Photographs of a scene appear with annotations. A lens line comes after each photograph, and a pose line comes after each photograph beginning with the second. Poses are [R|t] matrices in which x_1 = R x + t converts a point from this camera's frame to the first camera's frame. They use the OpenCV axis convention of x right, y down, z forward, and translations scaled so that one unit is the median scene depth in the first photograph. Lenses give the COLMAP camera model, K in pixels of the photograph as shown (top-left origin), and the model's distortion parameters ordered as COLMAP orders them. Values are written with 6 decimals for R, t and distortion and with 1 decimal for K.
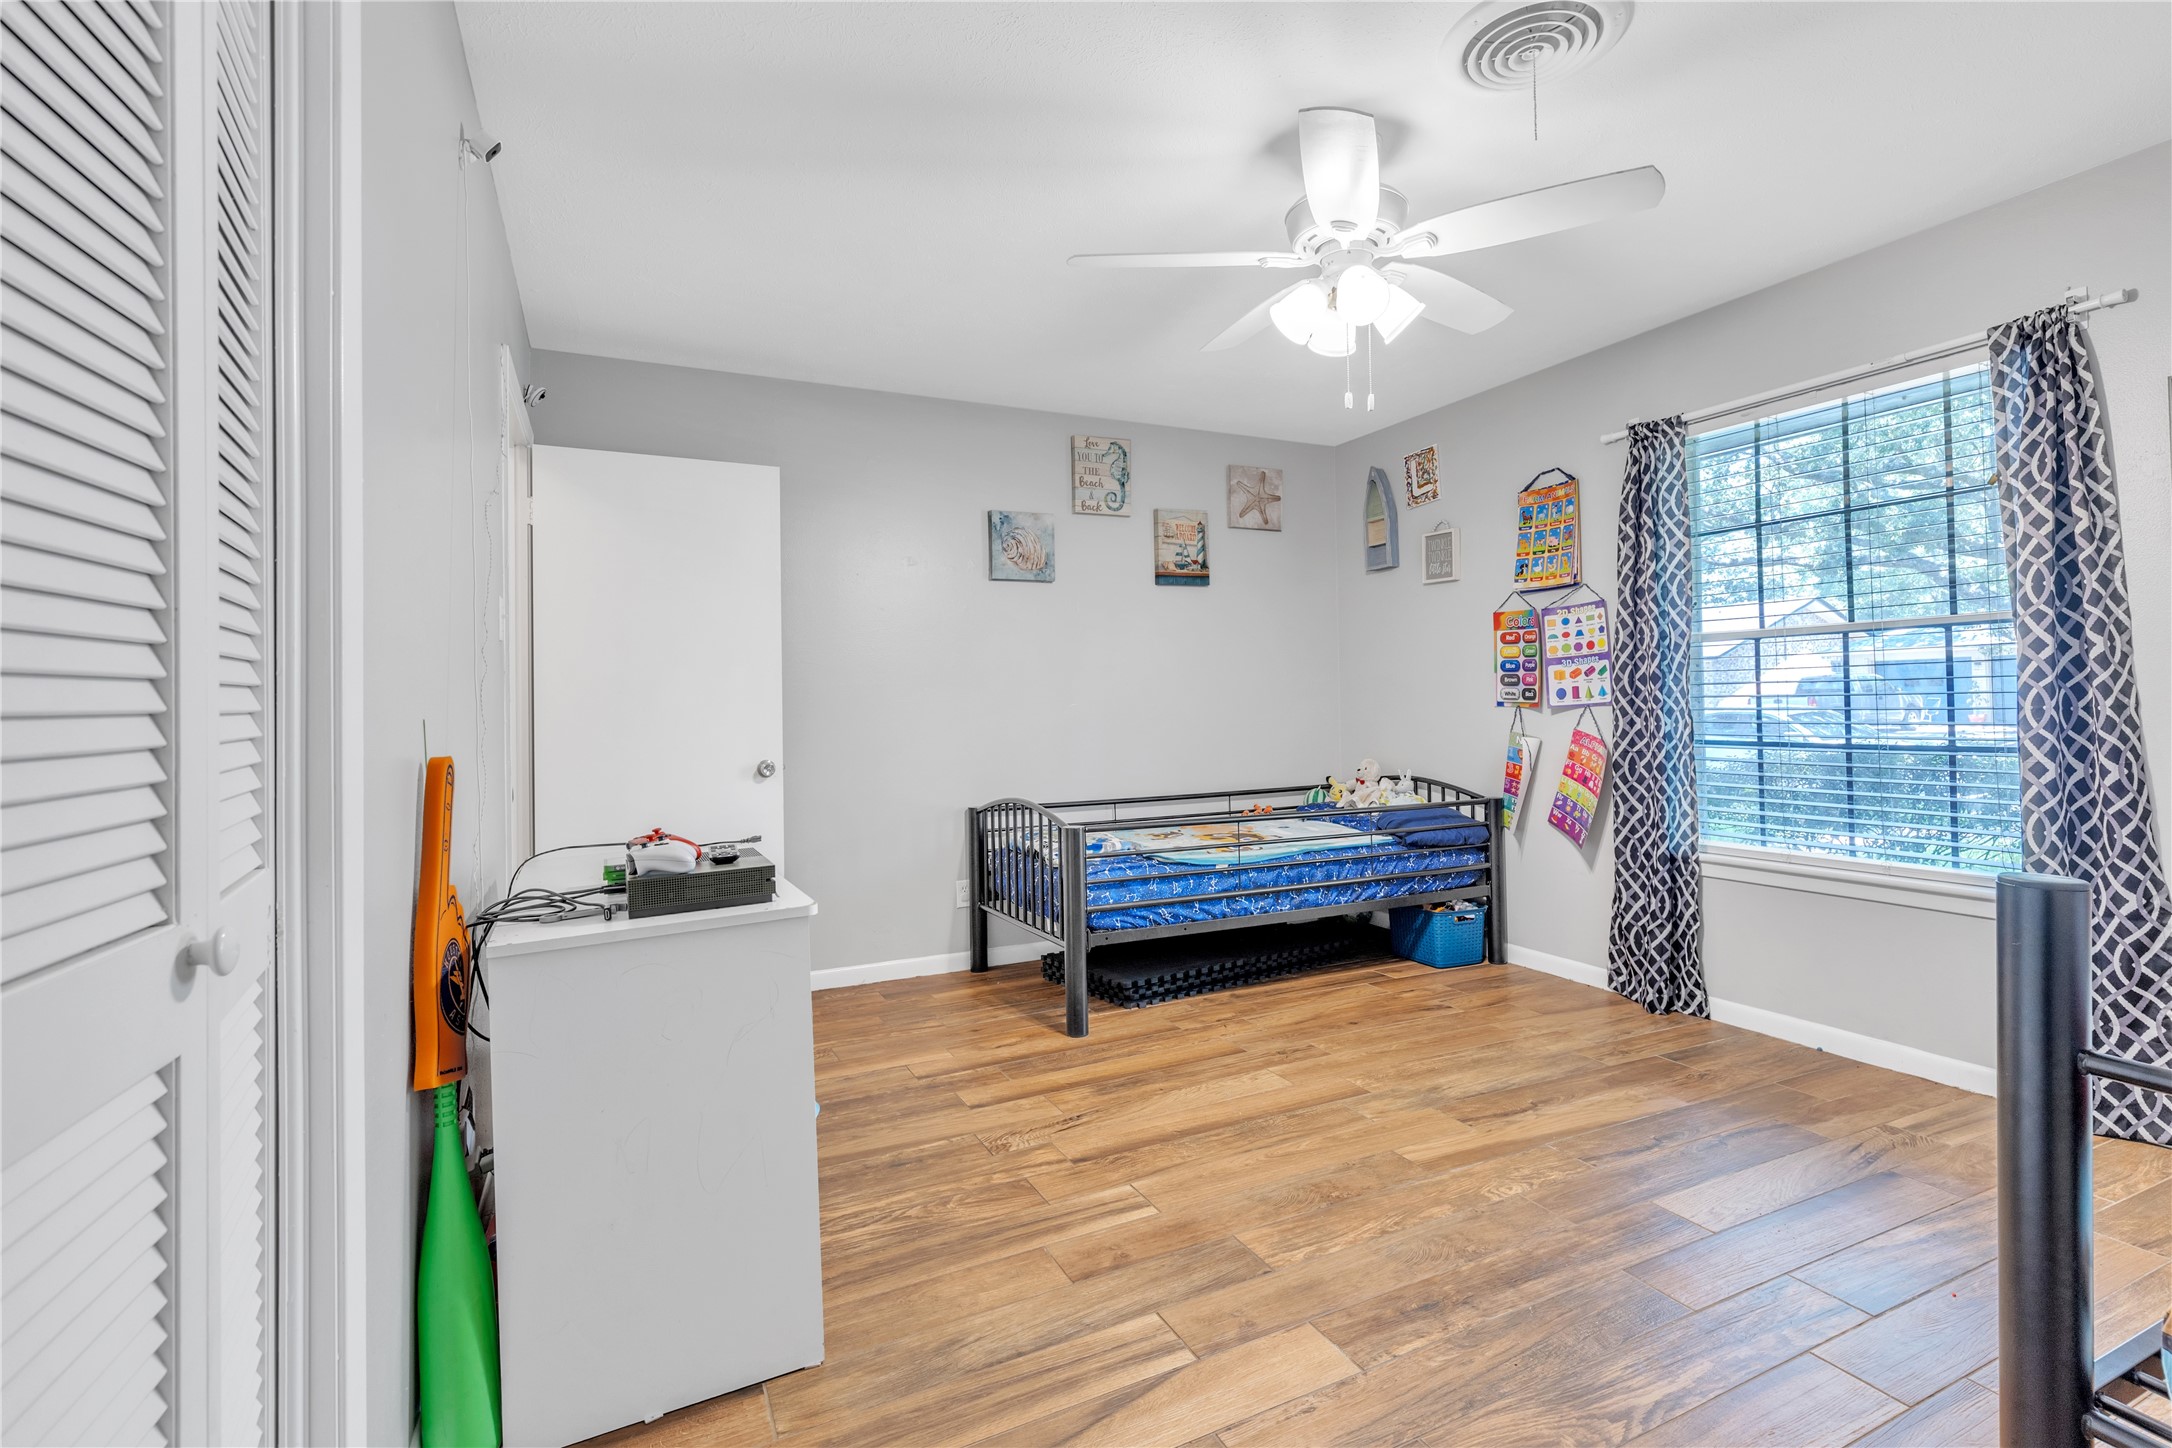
lens RADIAL K [[1109.4, 0, 1086.0], [0, 1109.4, 715.7], [0, 0, 1]] dist [-0.001236, -0.000075]
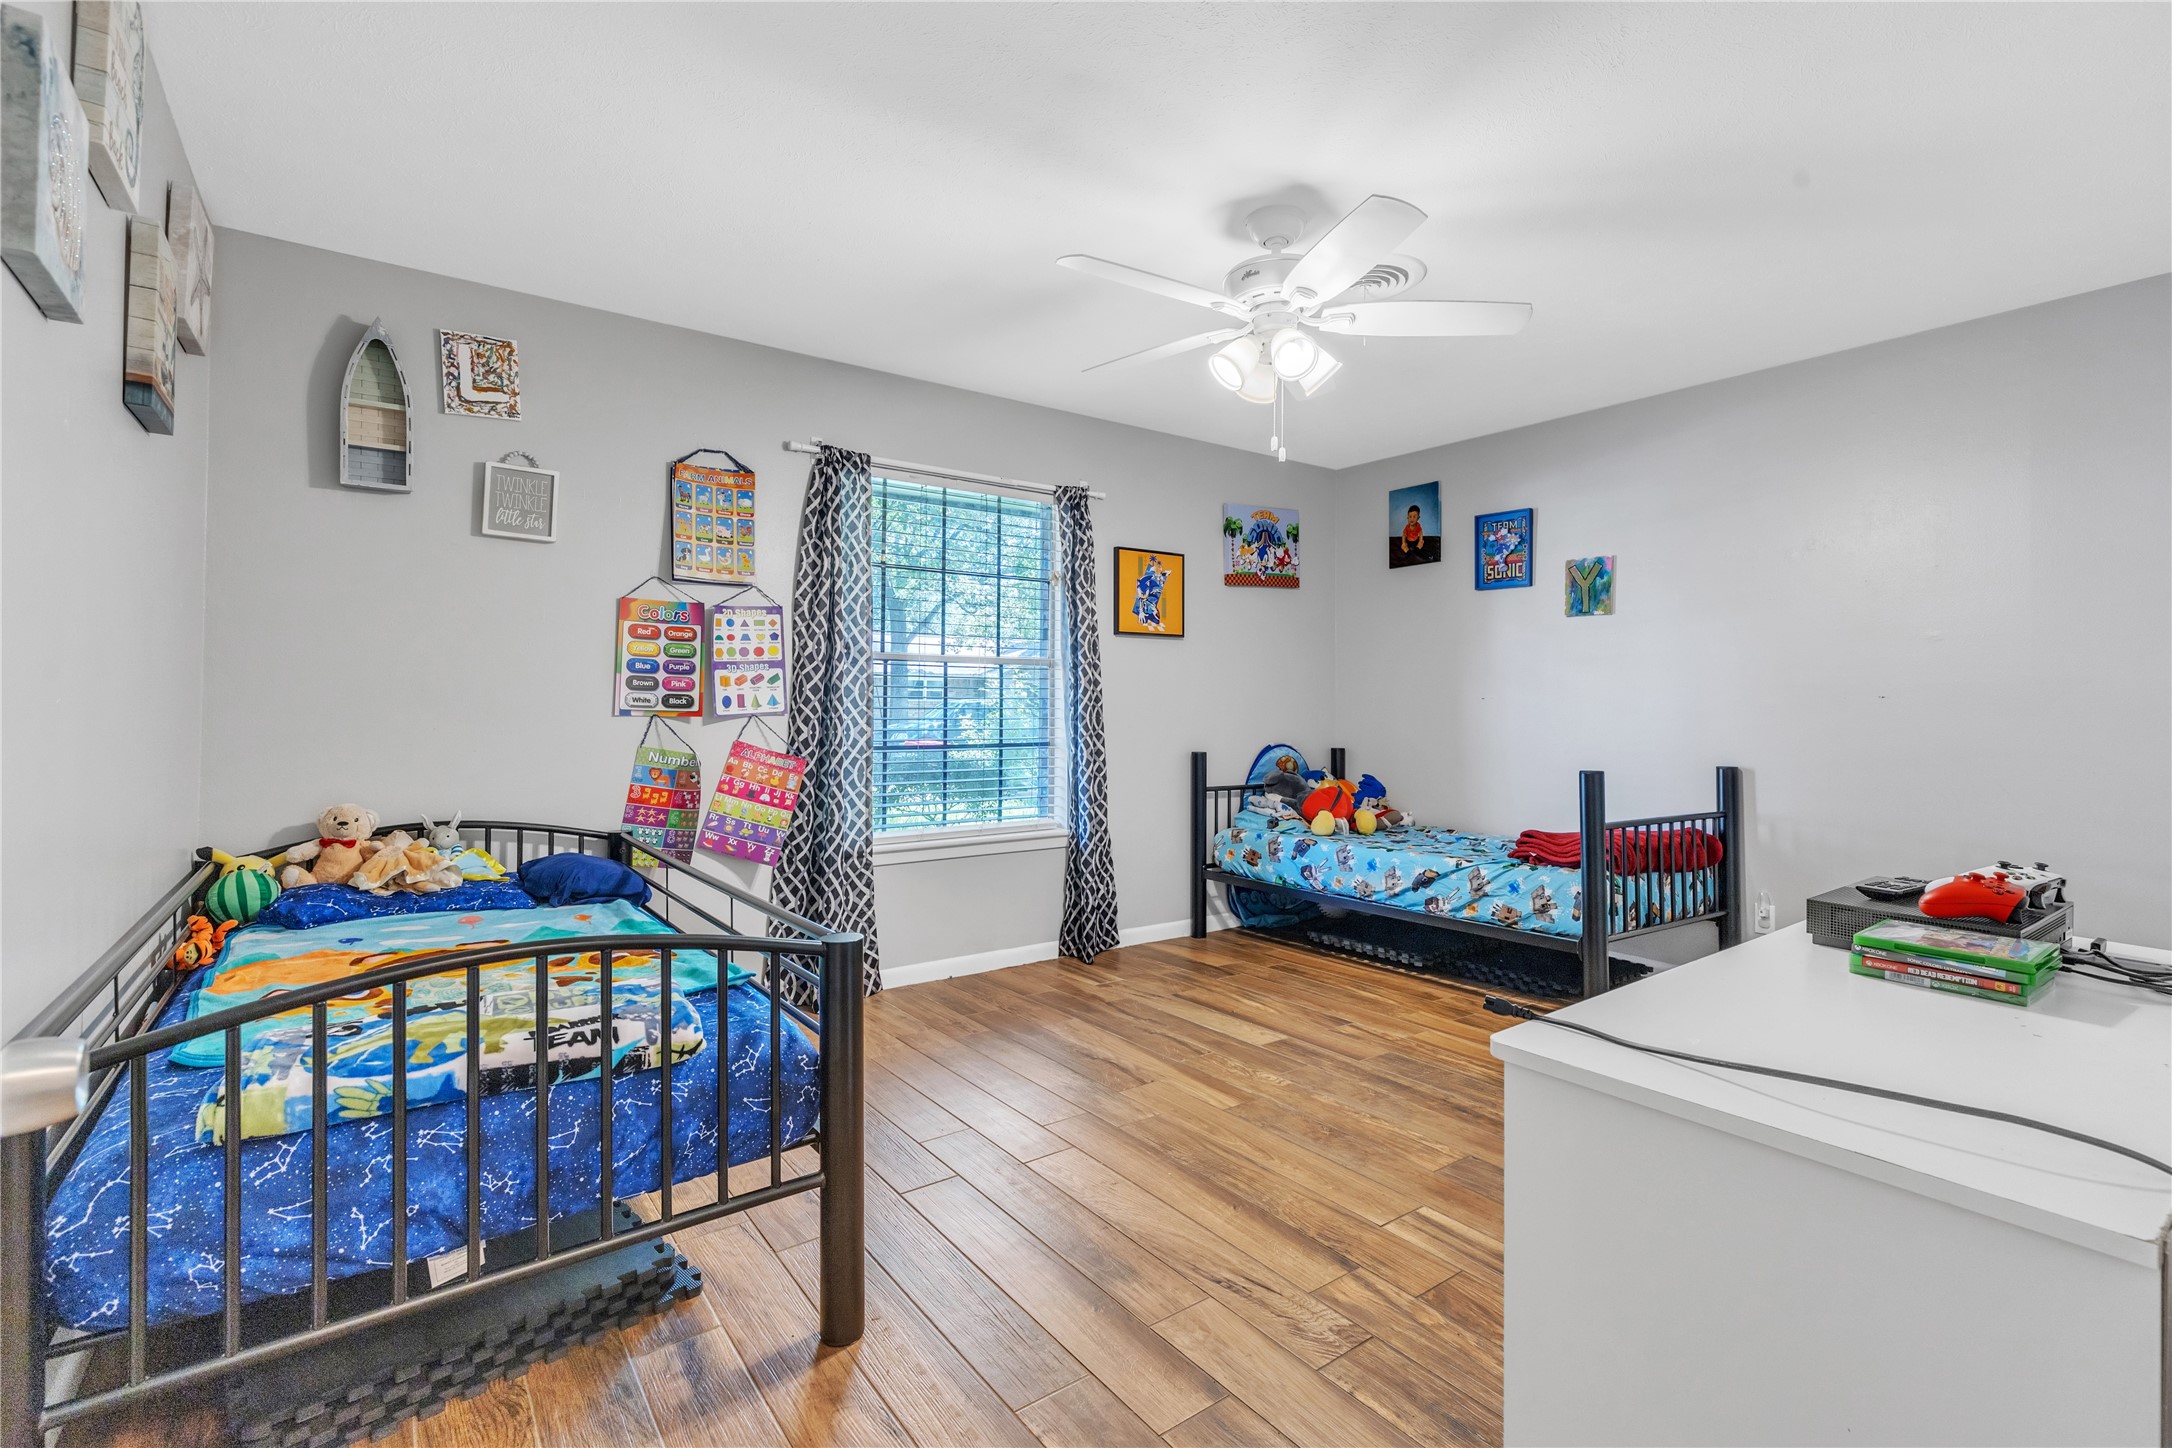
lens RADIAL K [[1094.6, 0, 1086.4], [0, 1094.6, 699.2], [0, 0, 1]] dist [0.033240, 0.000121]
pose [[-0.275098, 0.014409, 0.961308, -0.529880], [0.005870, 0.999894, -0.013307, -0.008611], [-0.961398, 0.001982, -0.275153, 0.993606]]
